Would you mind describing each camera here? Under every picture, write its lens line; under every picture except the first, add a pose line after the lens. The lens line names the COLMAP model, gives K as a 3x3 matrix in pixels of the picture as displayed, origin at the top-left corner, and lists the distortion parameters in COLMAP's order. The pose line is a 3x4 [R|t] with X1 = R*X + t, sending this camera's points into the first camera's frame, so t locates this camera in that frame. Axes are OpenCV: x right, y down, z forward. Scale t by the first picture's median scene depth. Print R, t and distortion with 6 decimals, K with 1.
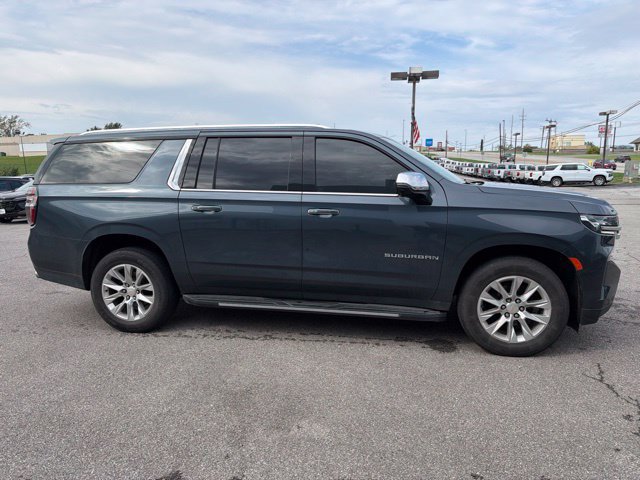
lens RADIAL K [[456.7, 0, 323.5], [0, 456.7, 240.6], [0, 0, 1]] dist [0.024643, -0.029603]
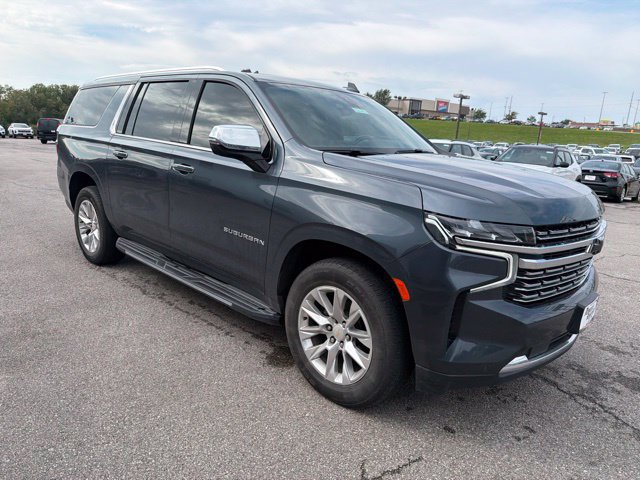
lens RADIAL K [[456.7, 0, 322.9], [0, 456.7, 242.5], [0, 0, 1]] dist [0.024643, -0.029603]
pose [[0.846734, 0.181545, -0.500083, 0.609483], [-0.146969, 0.983217, 0.108092, -0.050622], [0.511313, -0.018028, 0.859205, 0.338496]]
